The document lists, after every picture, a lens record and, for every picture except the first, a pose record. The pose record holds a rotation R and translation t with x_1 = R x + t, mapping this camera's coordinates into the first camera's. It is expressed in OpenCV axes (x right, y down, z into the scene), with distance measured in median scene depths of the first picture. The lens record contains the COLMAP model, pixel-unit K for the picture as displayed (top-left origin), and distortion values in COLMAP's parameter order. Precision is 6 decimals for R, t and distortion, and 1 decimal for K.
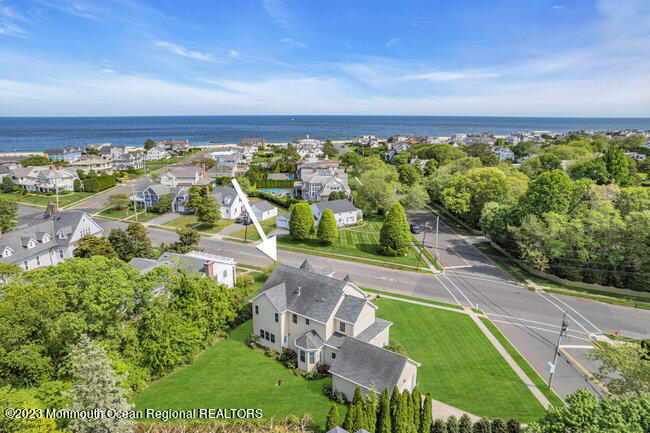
lens RADIAL K [[413.8, 0, 322.1], [0, 413.8, 216.5], [0, 0, 1]] dist [-0.068458, 0.057997]
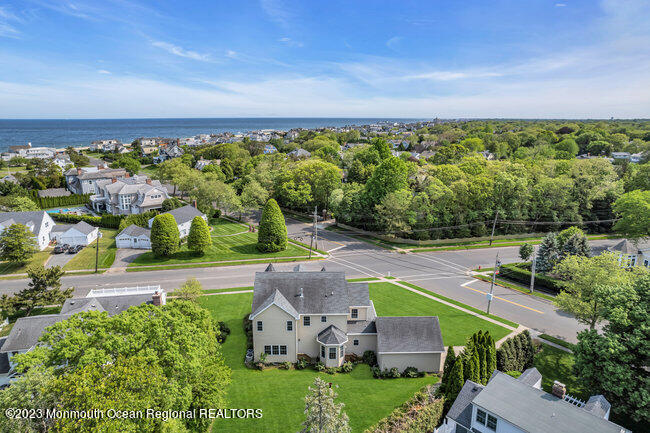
lens RADIAL K [[413.8, 0, 322.1], [0, 413.8, 216.5], [0, 0, 1]] dist [-0.068458, 0.057997]
pose [[0.791410, -0.144492, 0.593963, -0.415754], [0.147160, 0.988120, 0.044298, -0.022756], [-0.593308, 0.052350, 0.803272, 0.137590]]
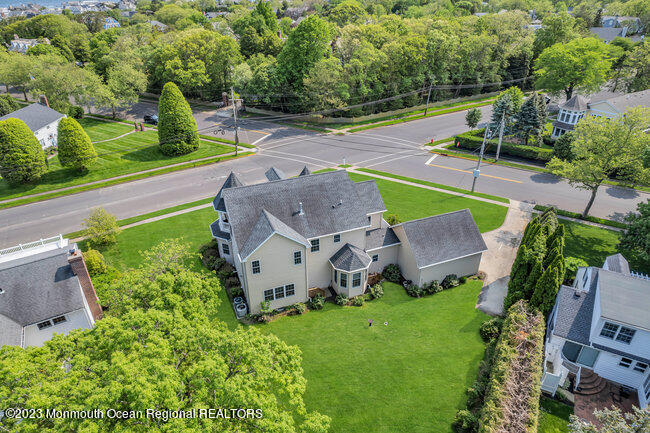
lens RADIAL K [[413.8, 0, 322.1], [0, 413.8, 216.5], [0, 0, 1]] dist [-0.068458, 0.057997]
pose [[0.528660, -0.425592, 0.734432, -0.398813], [0.210892, 0.903950, 0.372020, -0.038922], [-0.822219, -0.041786, 0.567636, 0.430157]]
